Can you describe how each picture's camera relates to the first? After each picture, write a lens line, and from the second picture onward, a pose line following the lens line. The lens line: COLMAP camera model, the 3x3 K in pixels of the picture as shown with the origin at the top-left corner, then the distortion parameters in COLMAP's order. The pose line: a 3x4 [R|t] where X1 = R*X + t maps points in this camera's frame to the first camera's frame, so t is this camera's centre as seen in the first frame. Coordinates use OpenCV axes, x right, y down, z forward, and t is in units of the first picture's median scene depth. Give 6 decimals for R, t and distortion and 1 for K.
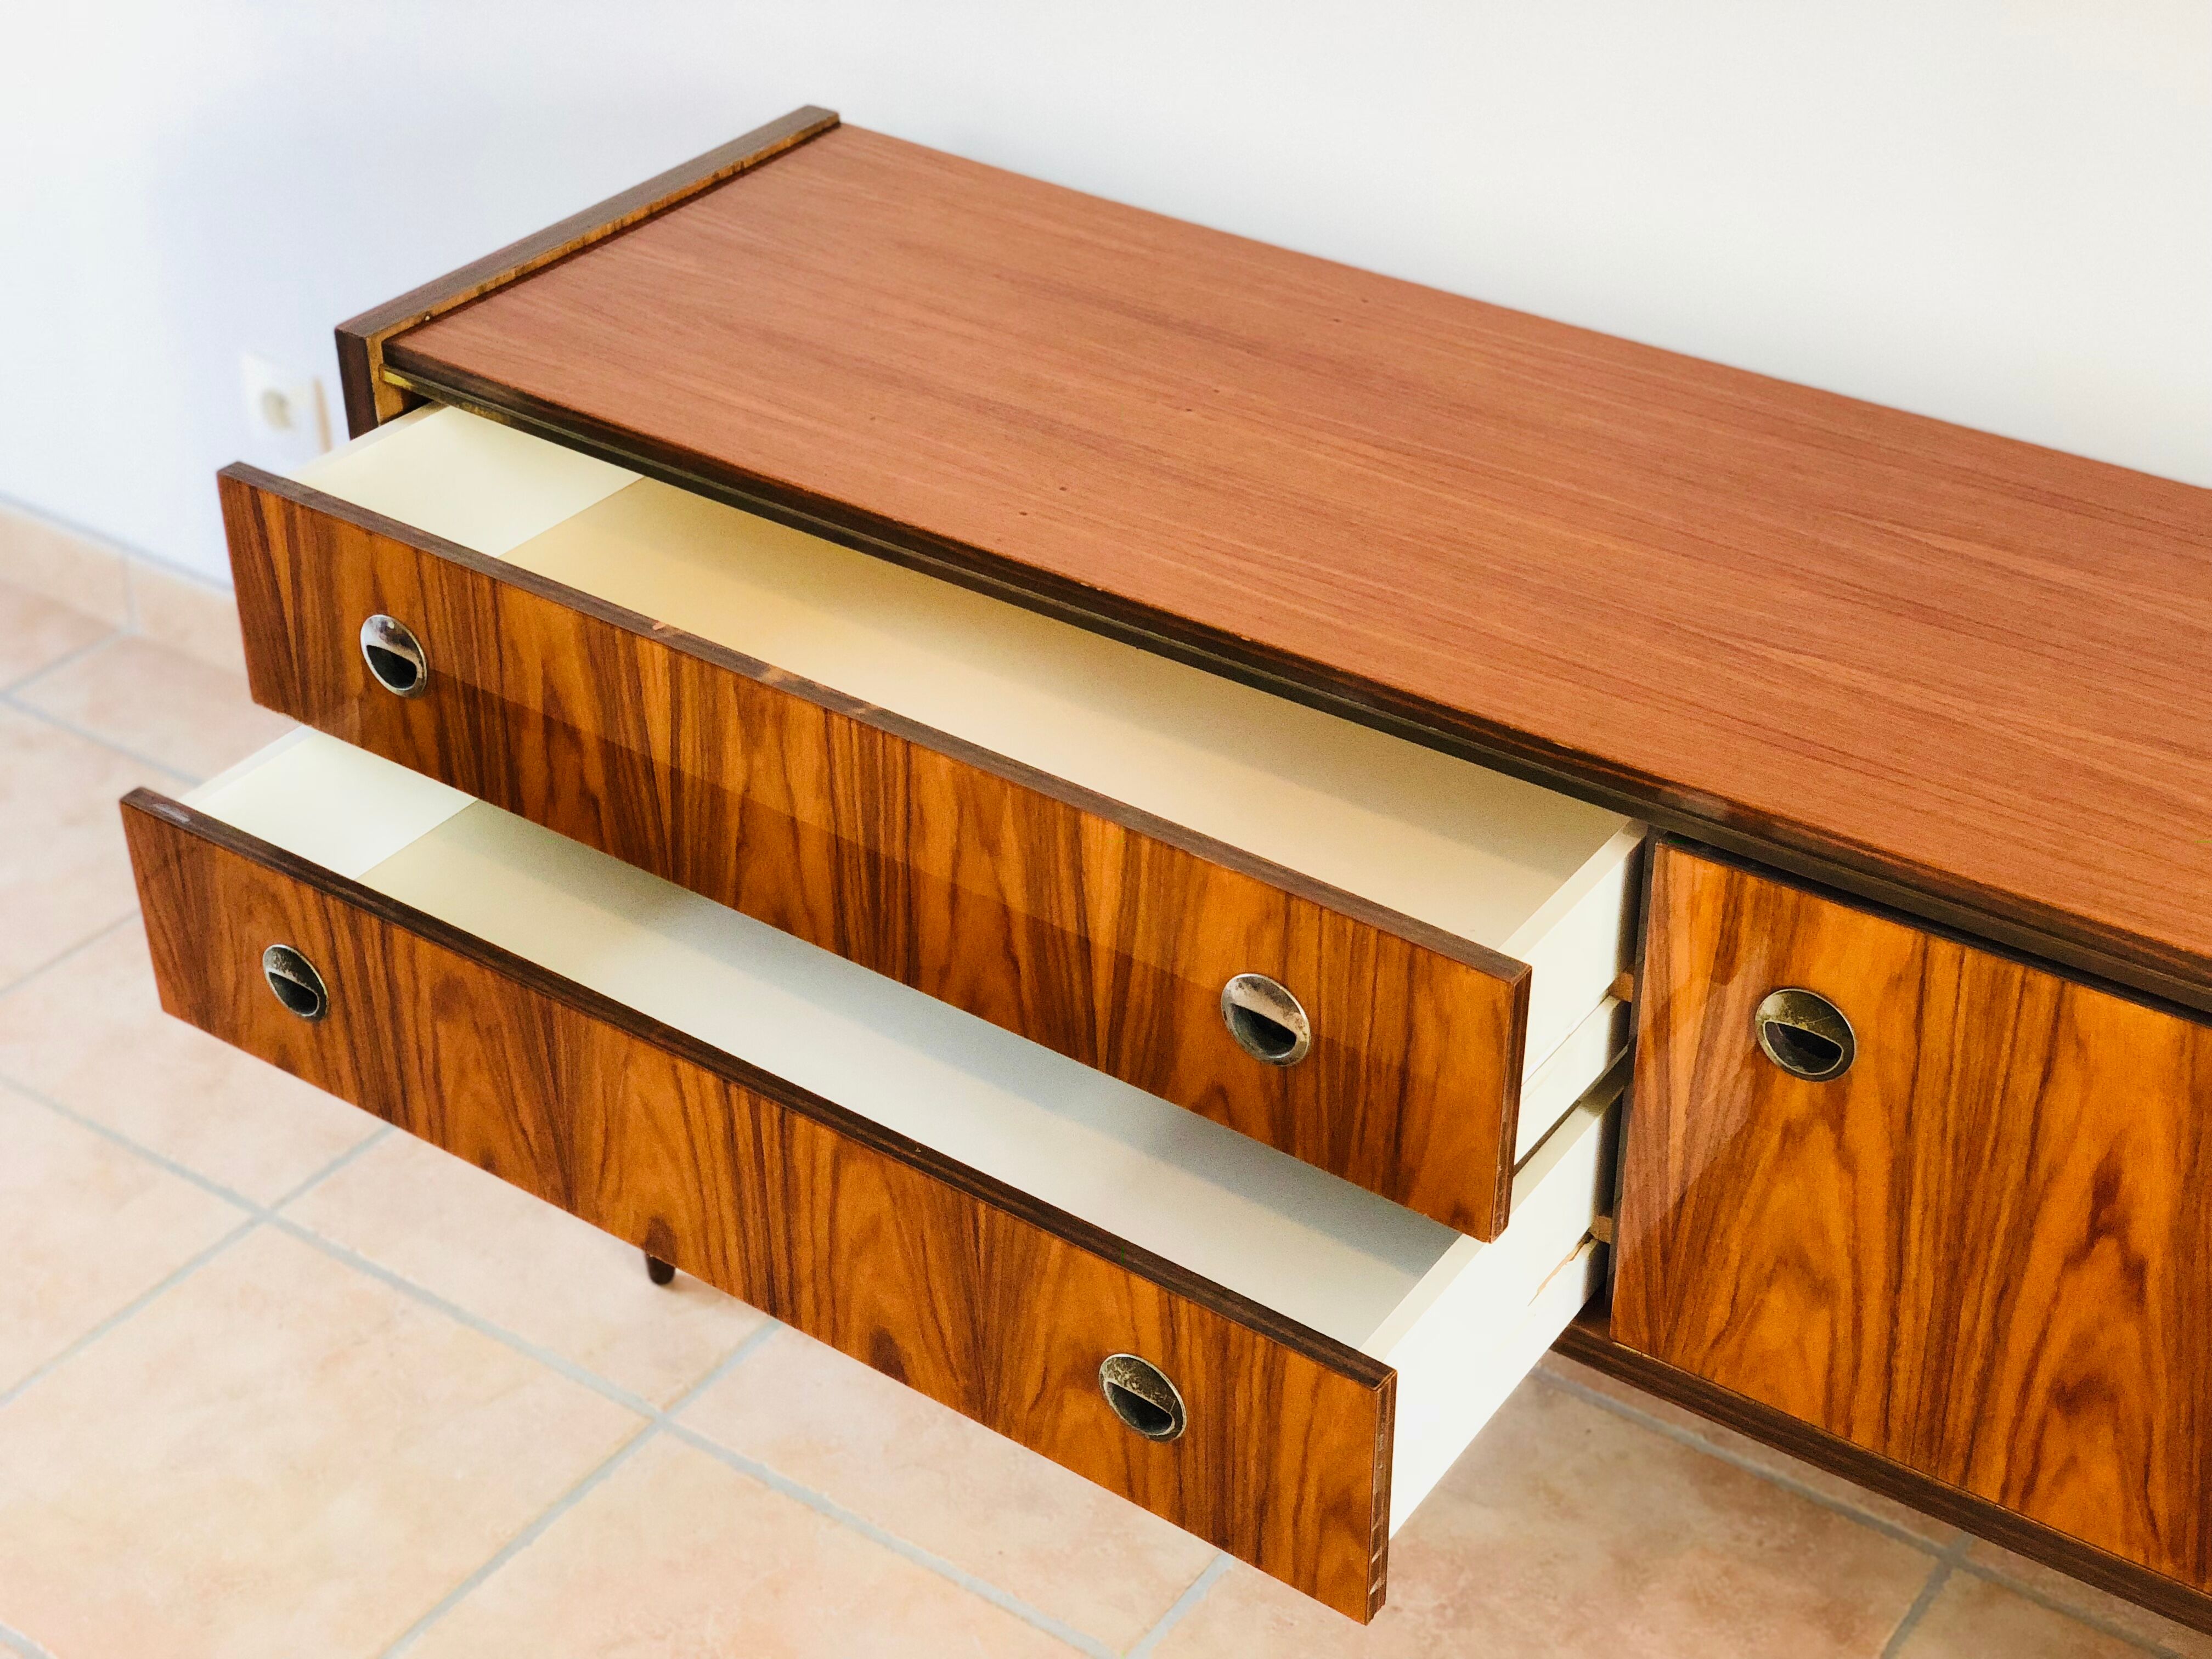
lens RADIAL K [[3310.6, 0, 1103.5], [0, 3310.6, 805.3], [0, 0, 1]] dist [0.099208, 0.000000]
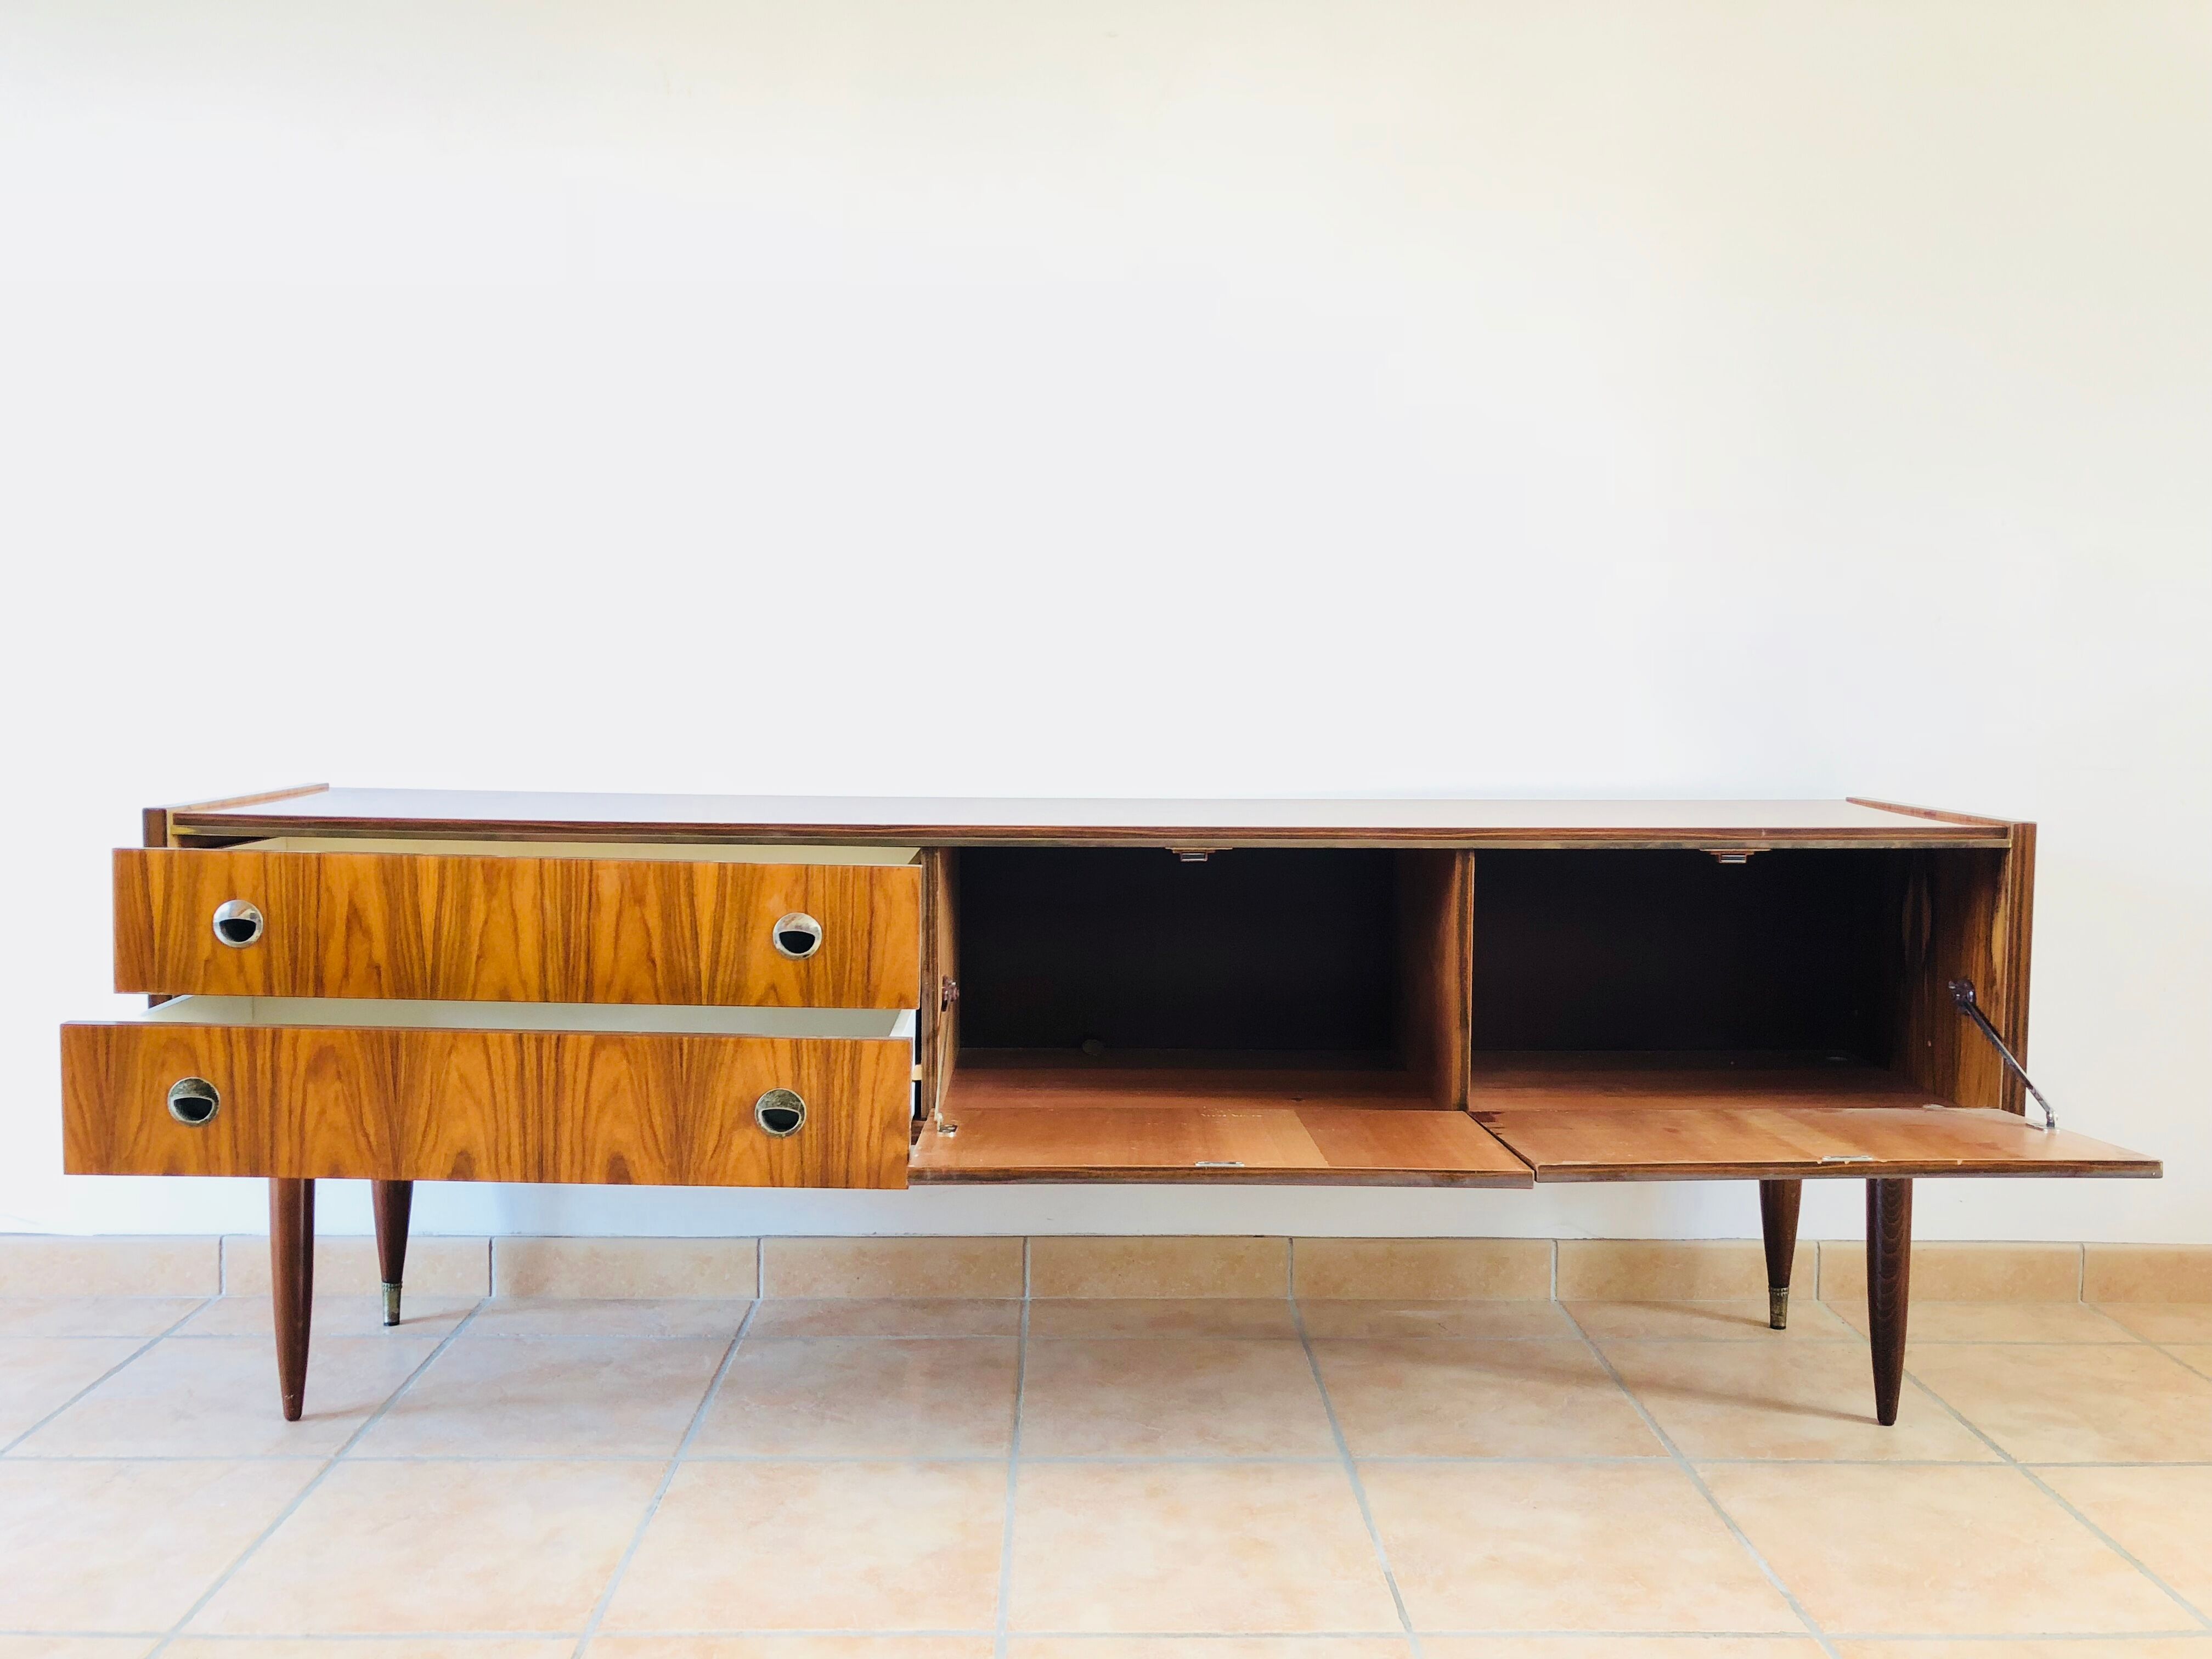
lens RADIAL K [[1812.6, 0, 1102.1], [0, 1812.6, 803.5], [0, 0, 1]] dist [0.030364, -0.024449]
pose [[0.808672, -0.028749, 0.587557, -0.455332], [0.305007, 0.874553, -0.376999, 0.465322], [-0.503011, 0.484077, 0.715995, -0.008872]]
